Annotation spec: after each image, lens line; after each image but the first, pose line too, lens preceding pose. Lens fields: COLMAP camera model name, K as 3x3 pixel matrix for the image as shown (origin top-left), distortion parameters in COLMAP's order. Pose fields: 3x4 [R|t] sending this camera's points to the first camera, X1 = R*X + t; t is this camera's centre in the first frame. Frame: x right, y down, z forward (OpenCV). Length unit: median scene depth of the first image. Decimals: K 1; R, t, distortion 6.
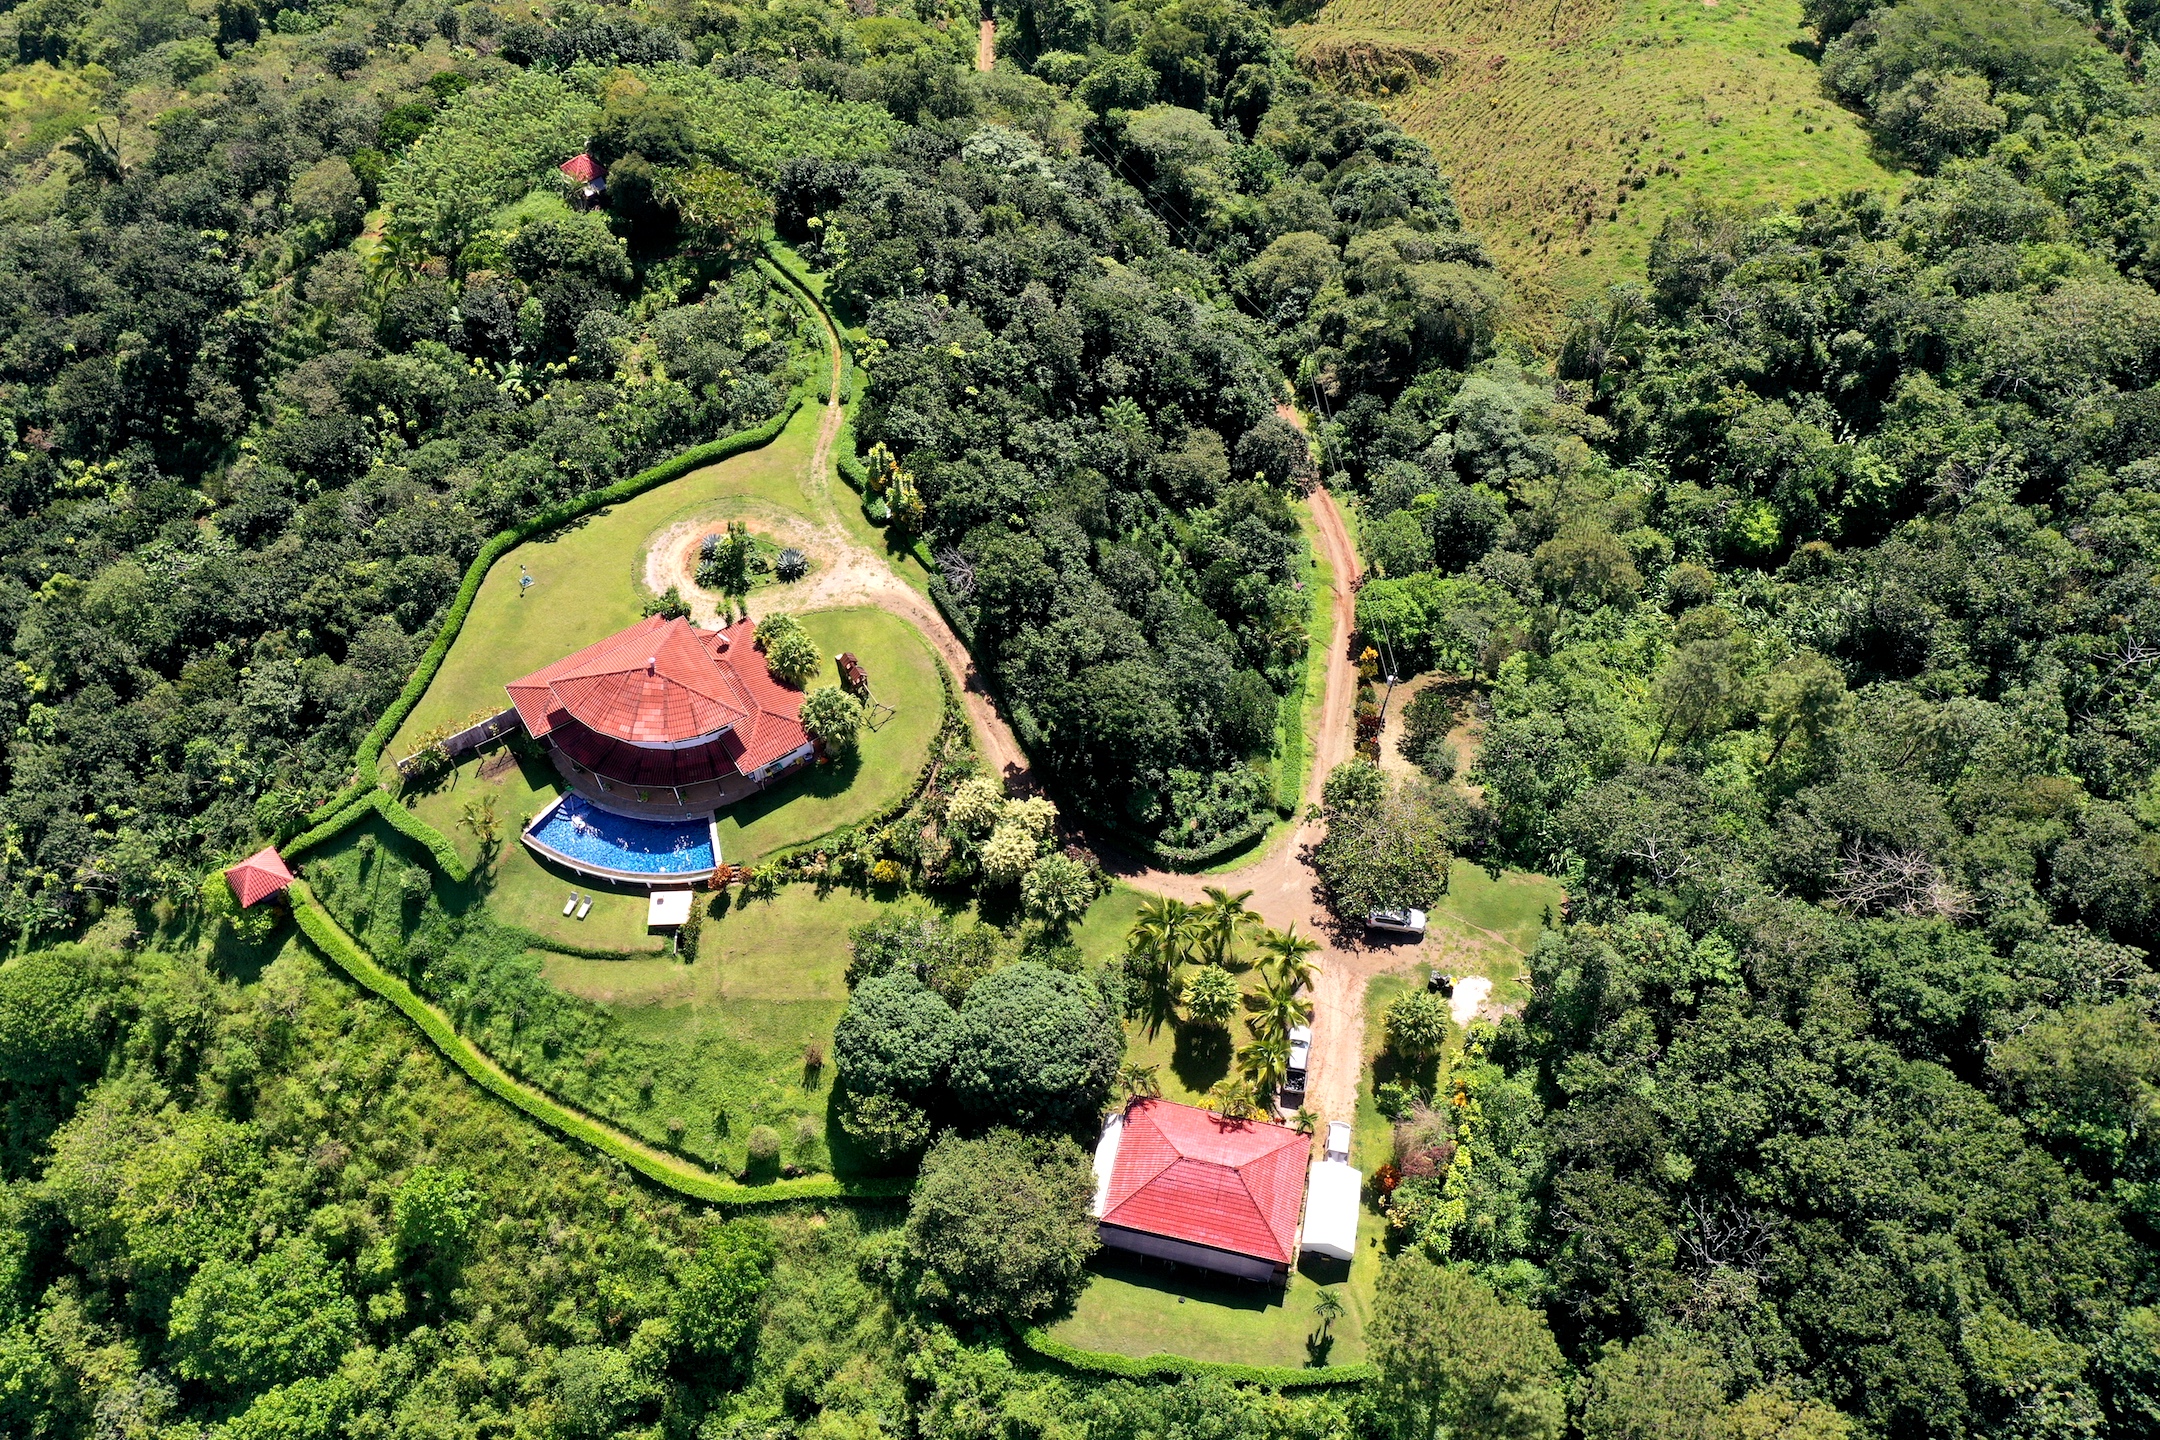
lens RADIAL K [[1695.1, 0, 1077.3], [0, 1695.1, 725.0], [0, 0, 1]] dist [0.007772, 0.001718]
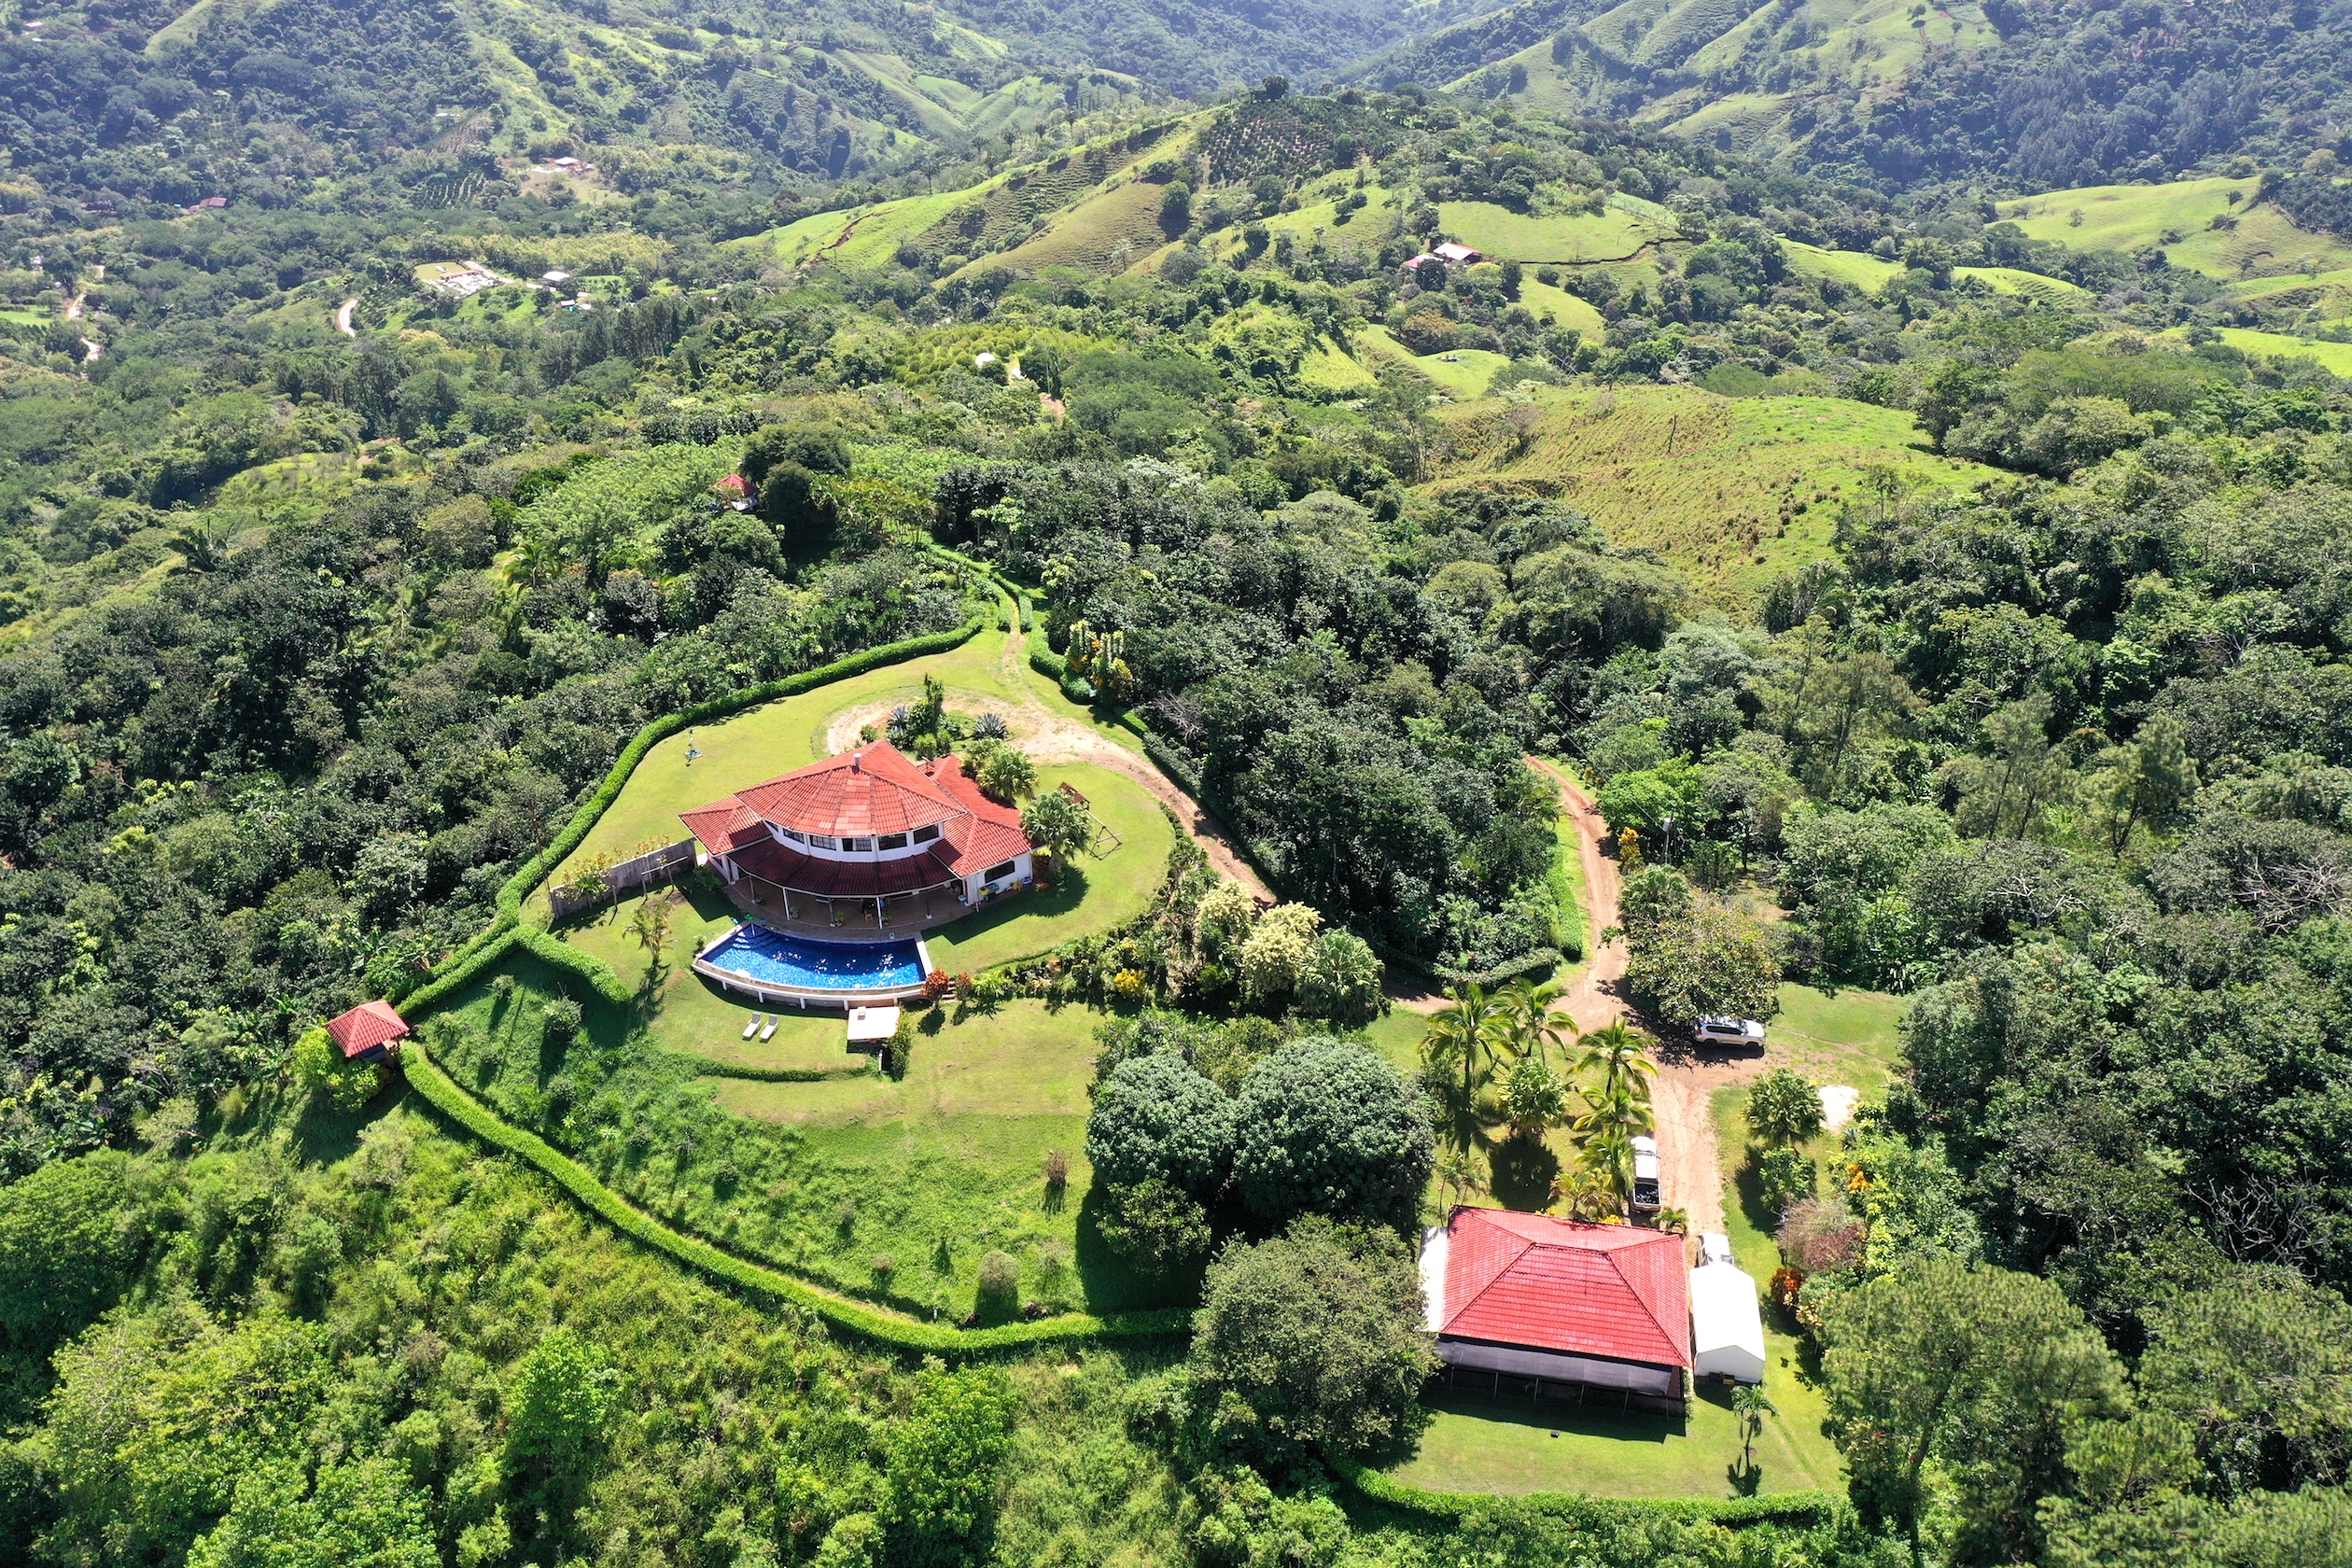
lens RADIAL K [[1851.8, 0, 1176.4], [0, 1851.8, 776.8], [0, 0, 1]] dist [0.015147, -0.000261]
pose [[0.998855, -0.025257, 0.040623, -0.124773], [0.038713, 0.925658, -0.376374, 0.342737], [-0.028097, 0.377516, 0.925577, 0.106494]]
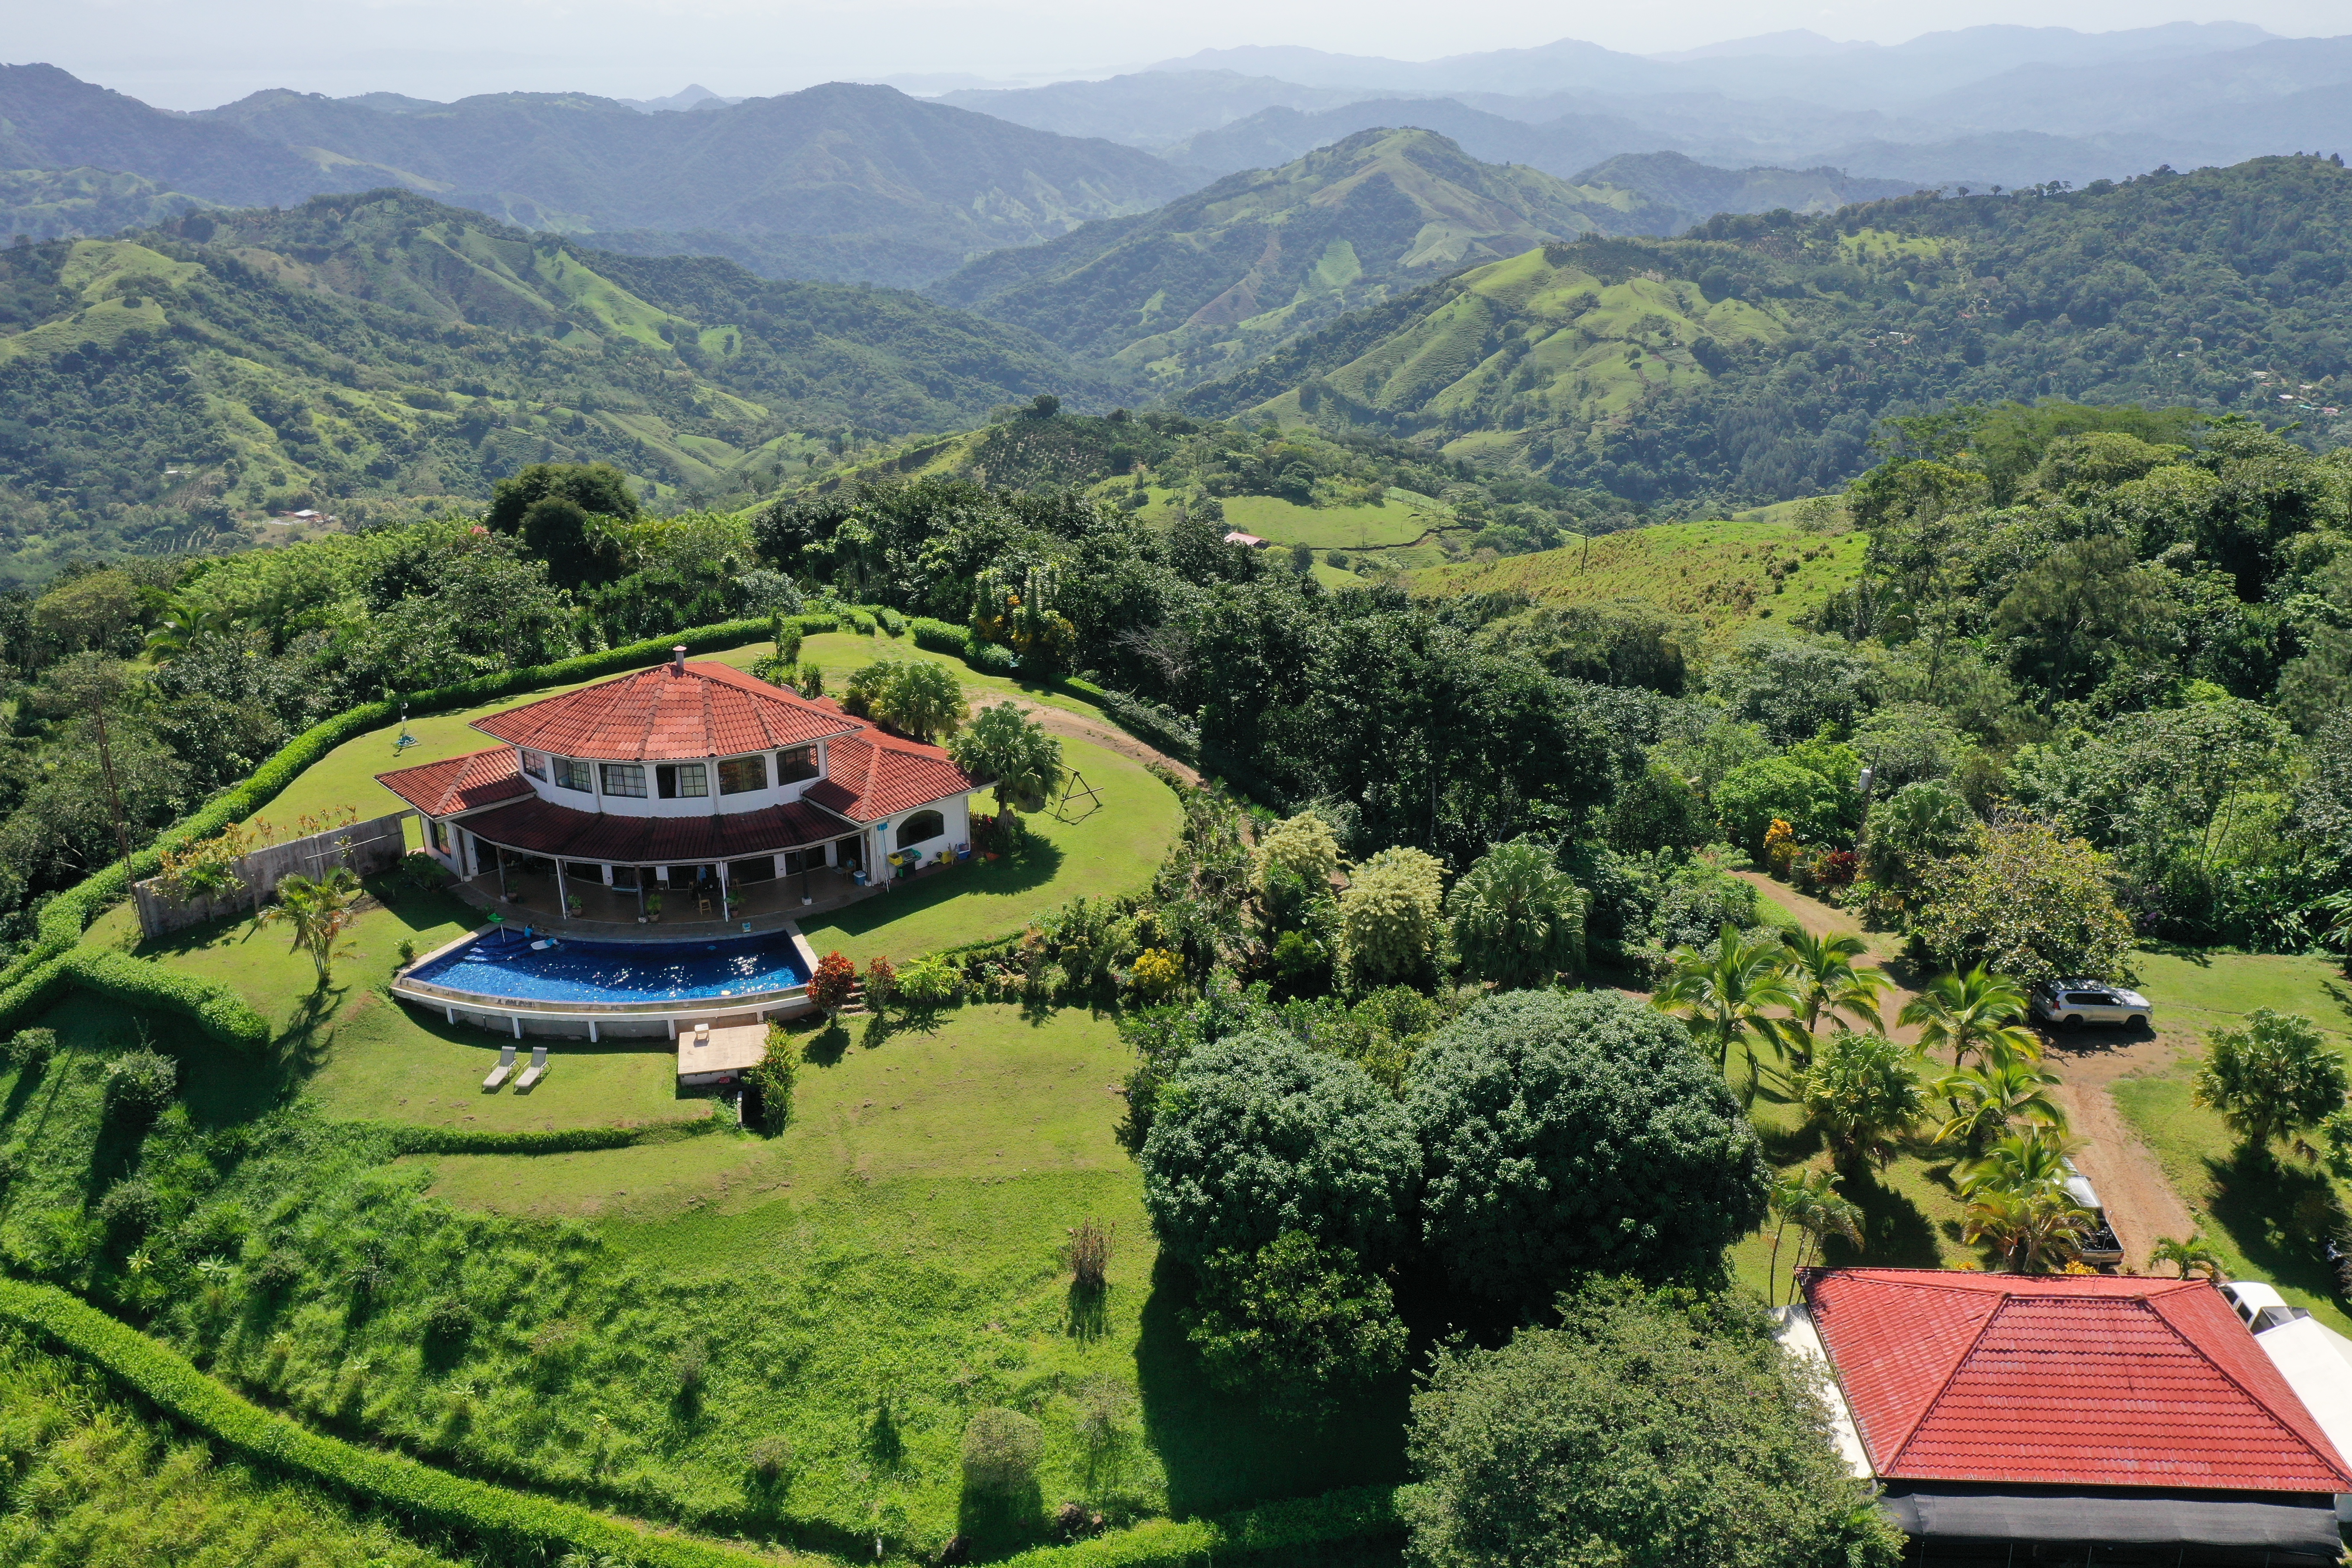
lens RADIAL K [[1854.5, 0, 1178.2], [0, 1854.5, 787.2], [0, 0, 1]] dist [0.009193, 0.003887]
pose [[0.983683, -0.057530, 0.170464, -0.198912], [0.140968, 0.835179, -0.531605, 0.337136], [-0.111785, 0.546961, 0.829661, 0.516905]]
